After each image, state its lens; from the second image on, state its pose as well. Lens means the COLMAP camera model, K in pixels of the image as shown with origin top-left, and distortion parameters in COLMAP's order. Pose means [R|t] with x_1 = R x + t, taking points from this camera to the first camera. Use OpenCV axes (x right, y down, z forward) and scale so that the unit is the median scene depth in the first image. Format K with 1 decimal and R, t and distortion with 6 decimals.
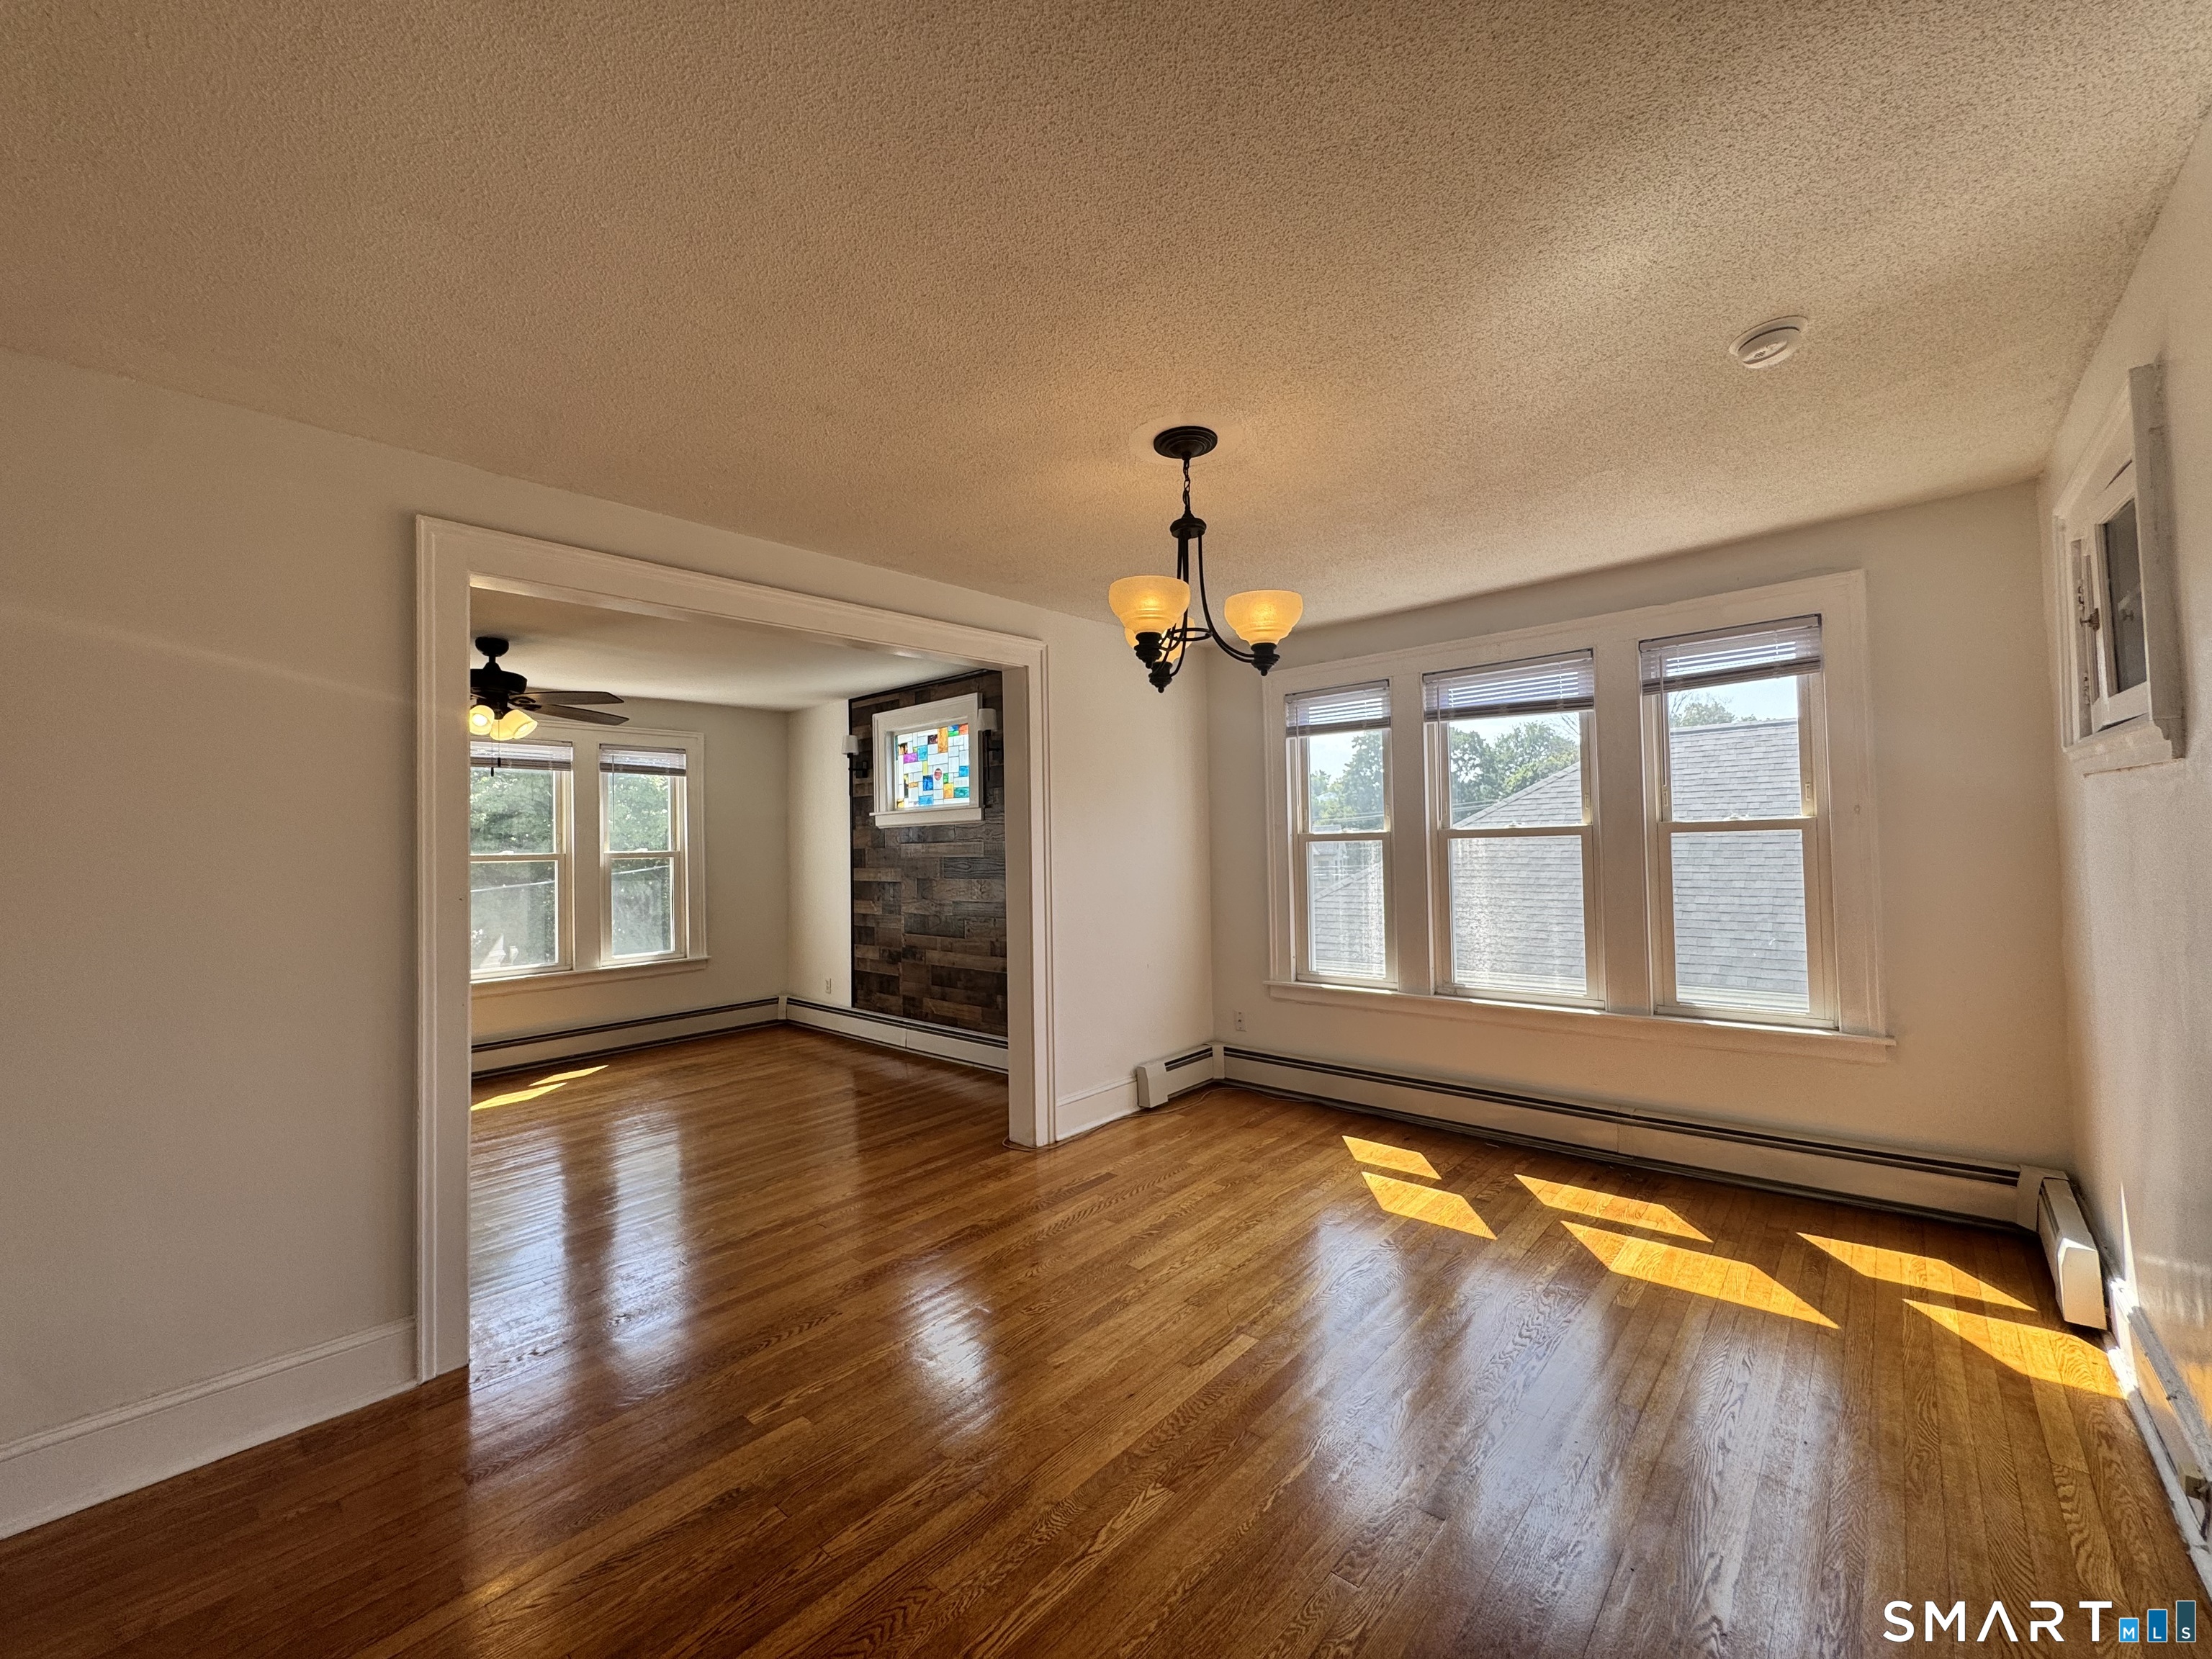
lens RADIAL K [[895.3, 0, 1106.0], [0, 895.3, 829.5], [0, 0, 1]] dist [-0.000438, -0.000049]
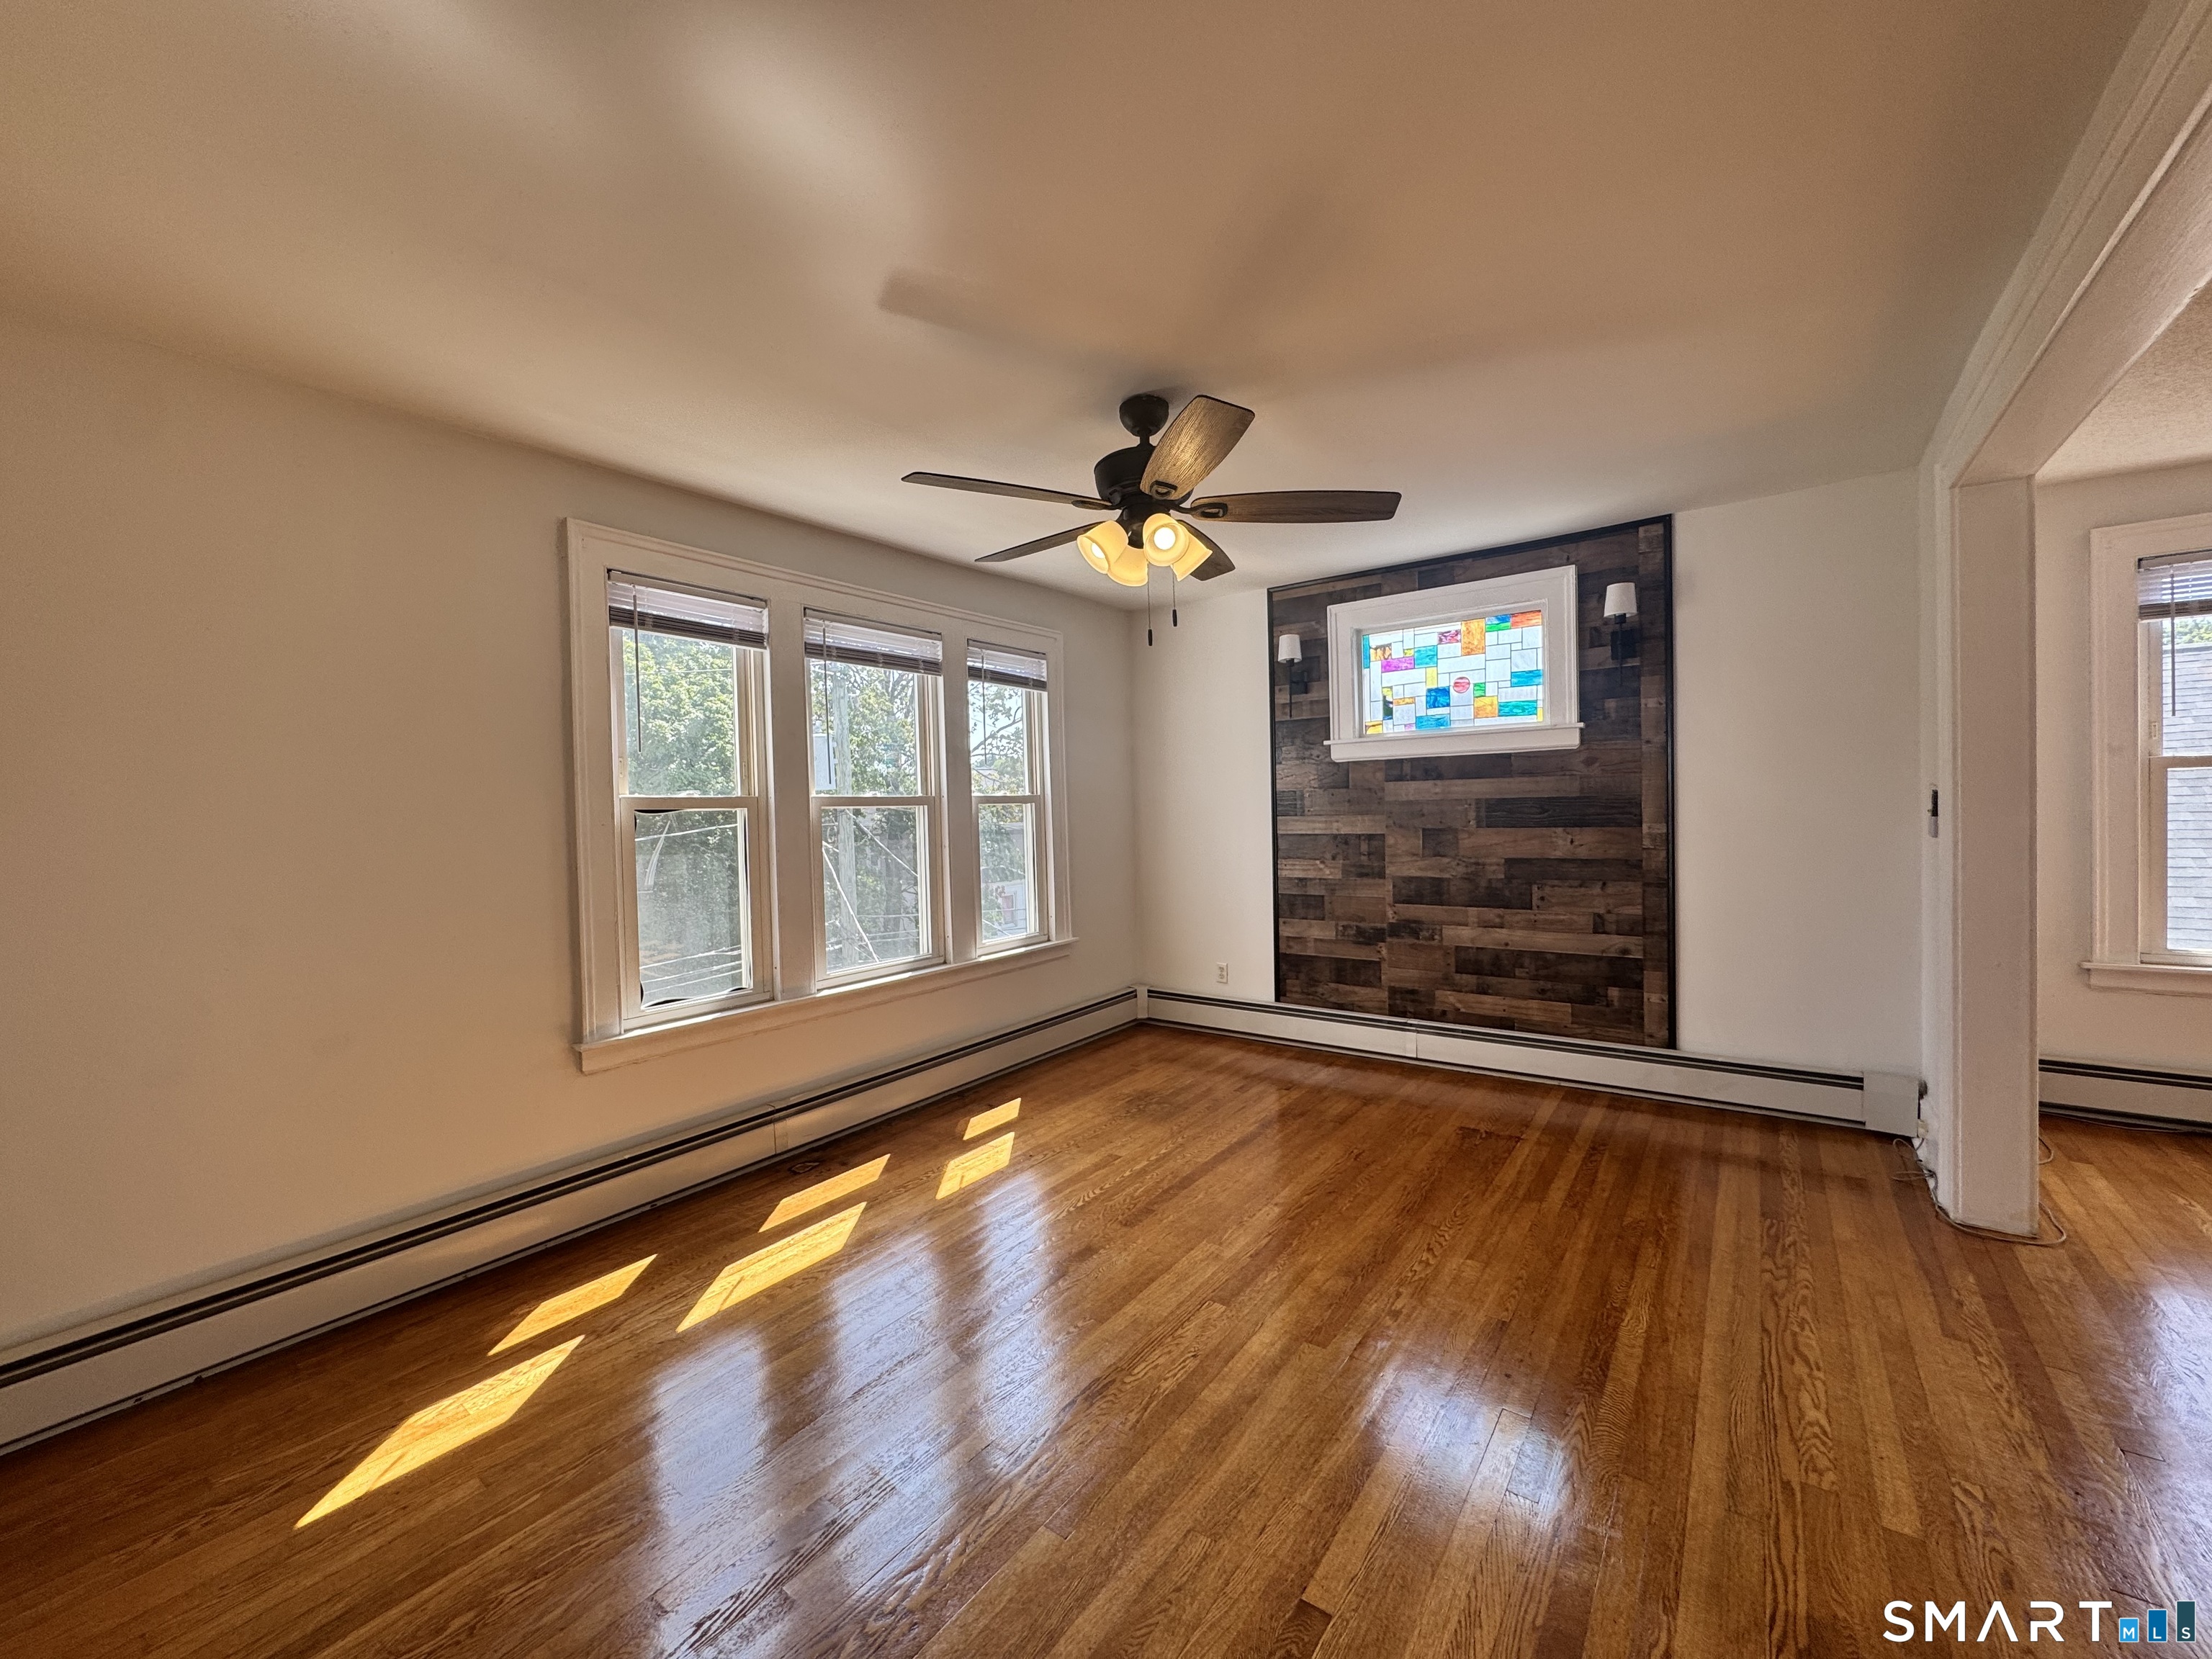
lens RADIAL K [[882.2, 0, 1106.0], [0, 882.2, 829.5], [0, 0, 1]] dist [-0.000738, -0.000106]
pose [[0.994804, -0.005076, 0.101679, -0.533441], [0.001180, 0.999264, 0.038345, 0.027060], [-0.101798, -0.038025, 0.994078, 0.303747]]
